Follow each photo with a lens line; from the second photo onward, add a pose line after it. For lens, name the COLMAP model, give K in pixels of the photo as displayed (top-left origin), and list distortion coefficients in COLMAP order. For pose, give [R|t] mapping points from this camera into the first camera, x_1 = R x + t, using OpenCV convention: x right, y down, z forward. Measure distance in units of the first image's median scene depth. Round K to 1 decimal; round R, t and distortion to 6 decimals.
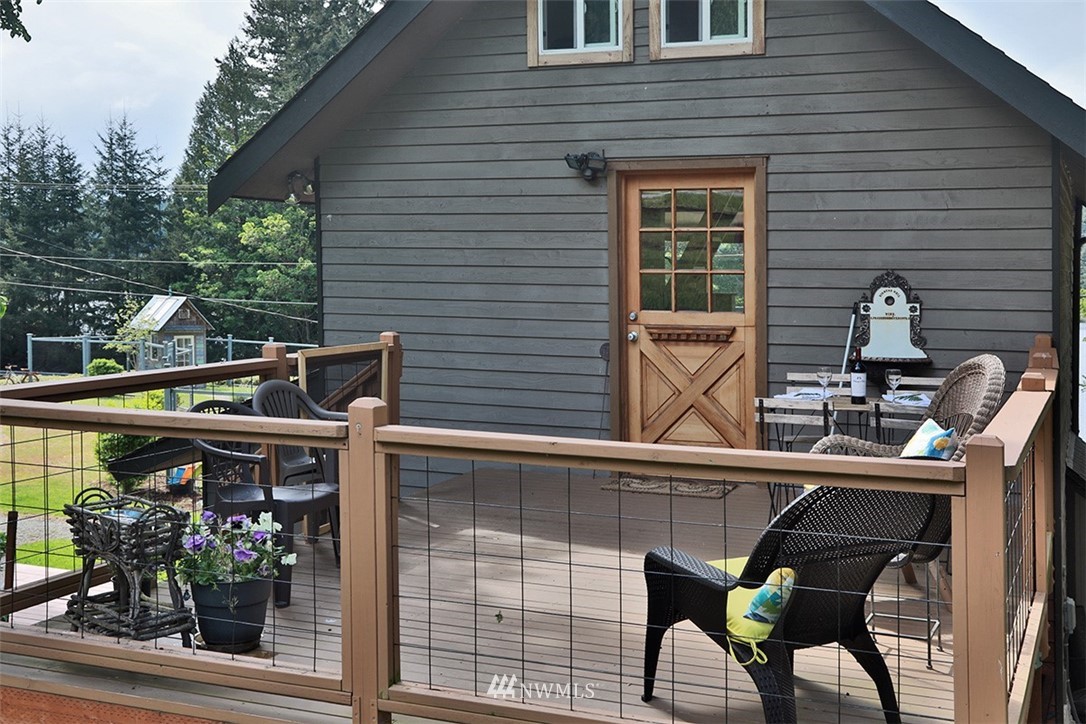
lens RADIAL K [[1195.0, 0, 589.2], [0, 1195.0, 359.6], [0, 0, 1]] dist [0.026340, 0.037570]
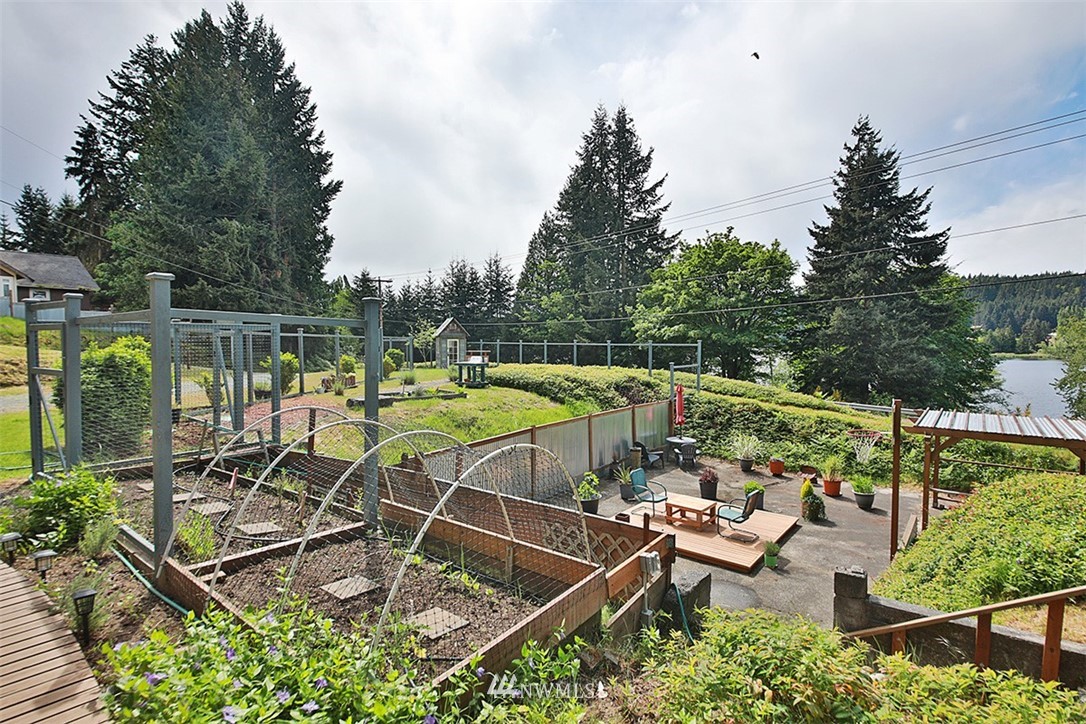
lens RADIAL K [[525.7, 0, 570.8], [0, 525.7, 362.8], [0, 0, 1]] dist [-0.000368, -0.000108]
pose [[0.938121, 0.001990, -0.346302, 0.056091], [-0.013557, 0.999428, -0.030983, 0.020652], [0.346042, 0.033761, 0.937611, 0.186369]]
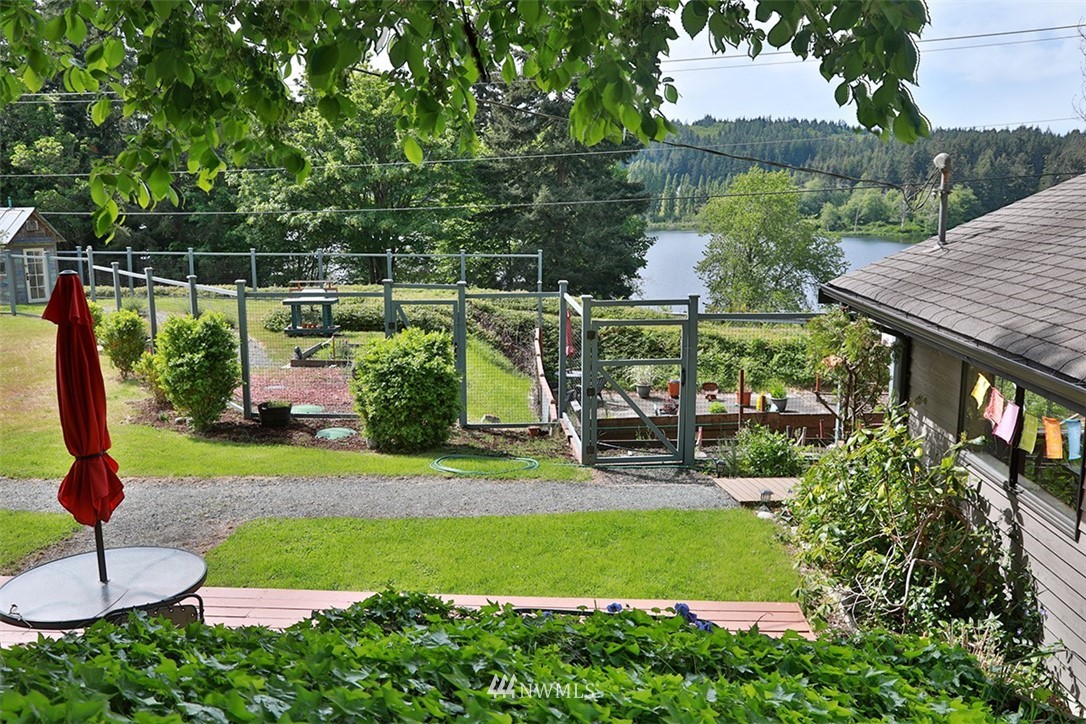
lens RADIAL K [[891.6, 0, 543.0], [0, 891.6, 362.0], [0, 0, 1]] dist [-0.040484, 0.004711]
pose [[0.945067, -0.072109, 0.318823, -0.103381], [0.037553, 0.992857, 0.113243, 0.003298], [-0.324712, -0.095050, 0.941025, 0.108890]]
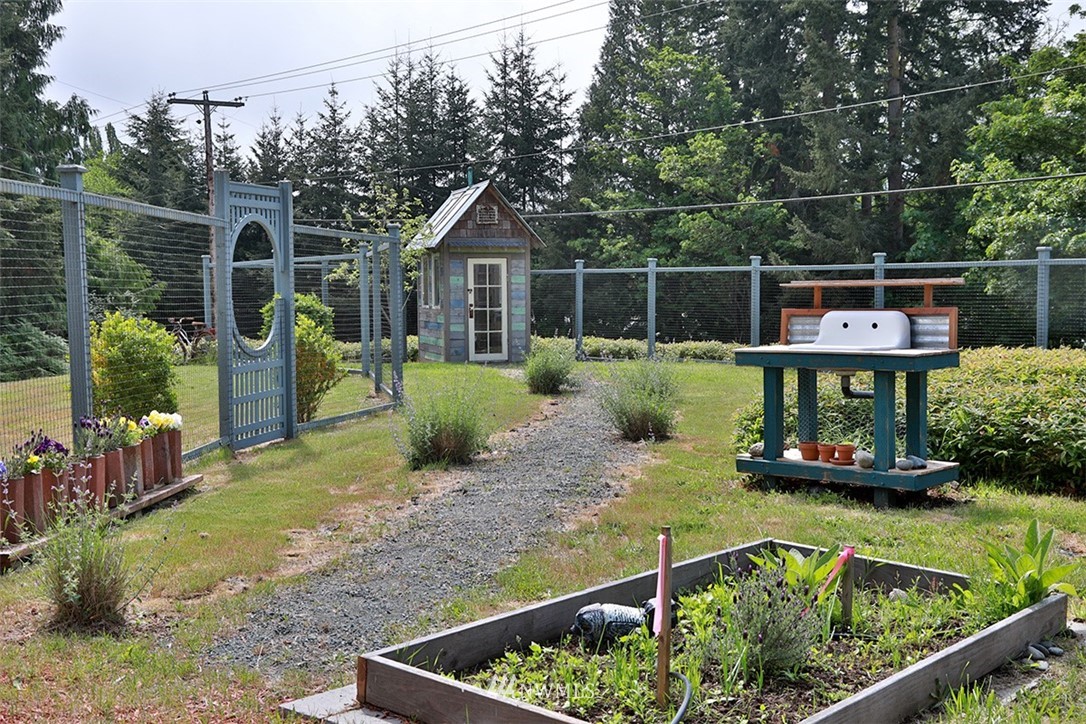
lens RADIAL K [[1195.0, 0, 589.2], [0, 1195.0, 359.6], [0, 0, 1]] dist [0.026340, 0.037570]
pose [[0.928937, 0.003329, -0.370222, -0.063440], [-0.007123, 0.999935, -0.008881, 0.015071], [0.370168, 0.010887, 0.928901, 0.310991]]
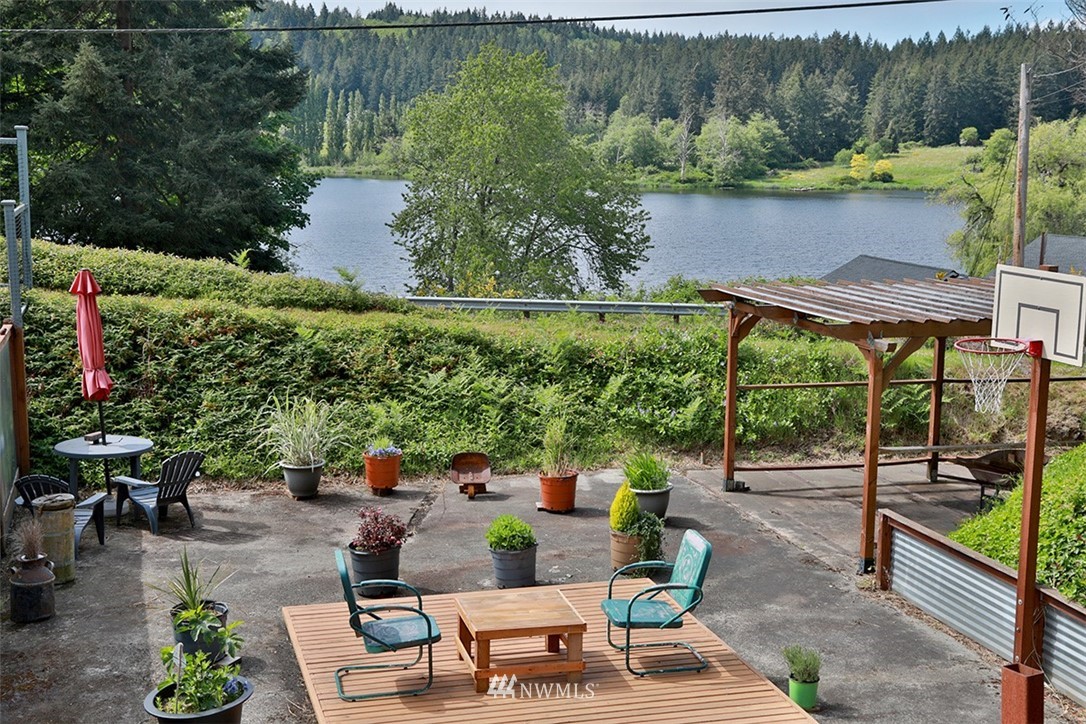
lens RADIAL K [[1342.6, 0, 543.0], [0, 1342.6, 362.0], [0, 0, 1]] dist [0.050346, 0.027794]
pose [[0.812066, -0.091523, 0.576344, -0.041439], [0.034971, 0.993482, 0.108490, 0.016787], [-0.582517, -0.067945, 0.809973, 0.239487]]
